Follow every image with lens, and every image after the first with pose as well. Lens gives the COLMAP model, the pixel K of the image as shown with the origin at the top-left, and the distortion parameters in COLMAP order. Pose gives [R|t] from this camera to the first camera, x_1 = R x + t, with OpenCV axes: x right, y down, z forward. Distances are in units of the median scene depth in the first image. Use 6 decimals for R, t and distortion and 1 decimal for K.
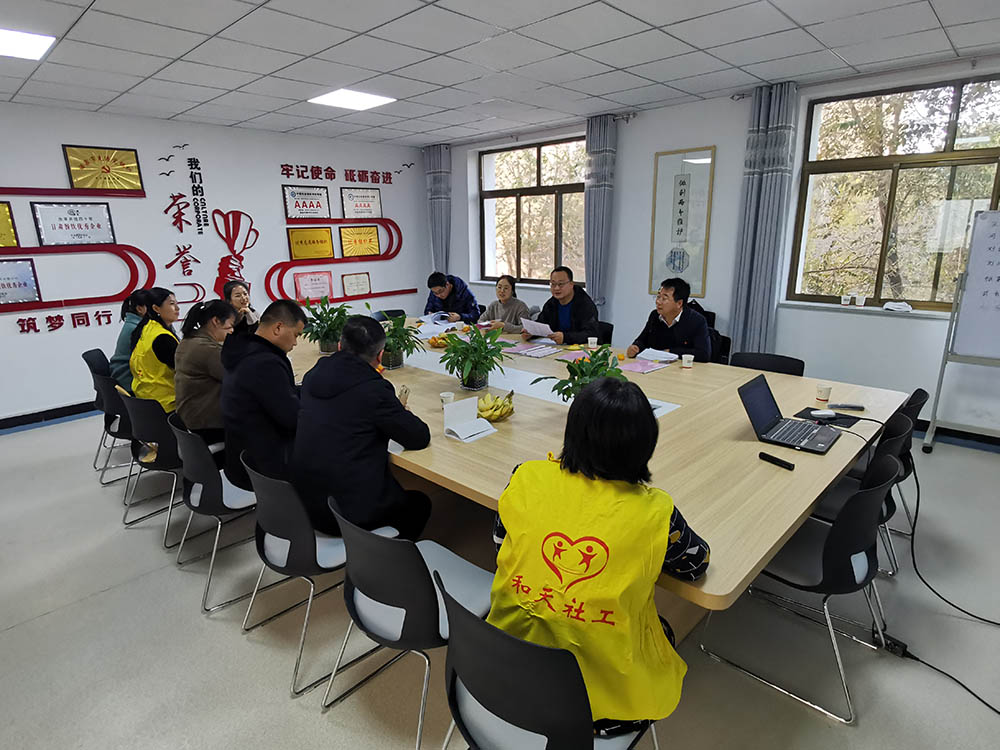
lens RADIAL K [[560.2, 0, 500.0], [0, 560.2, 375.0], [0, 0, 1]] dist [-0.001034, -0.001449]
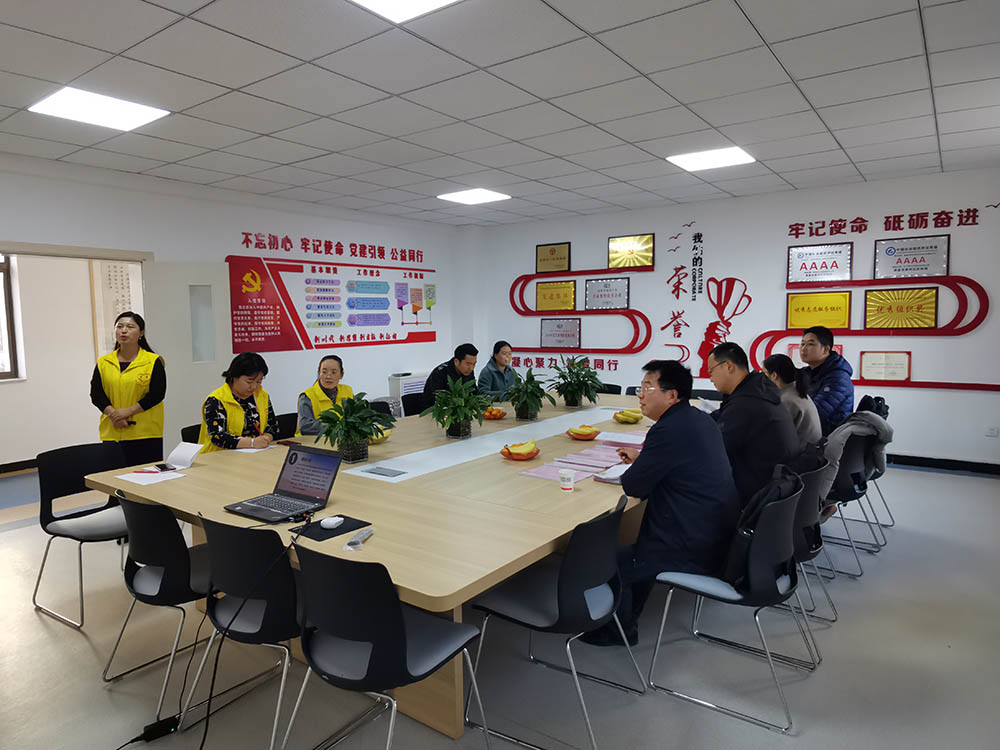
lens RADIAL K [[631.6, 0, 500.0], [0, 631.6, 375.0], [0, 0, 1]] dist [-0.000654, 0.000173]
pose [[0.123986, 0.102466, -0.986979, 0.622884], [-0.240935, 0.967997, 0.070229, -0.107801], [0.962589, 0.229090, 0.144706, 0.492760]]
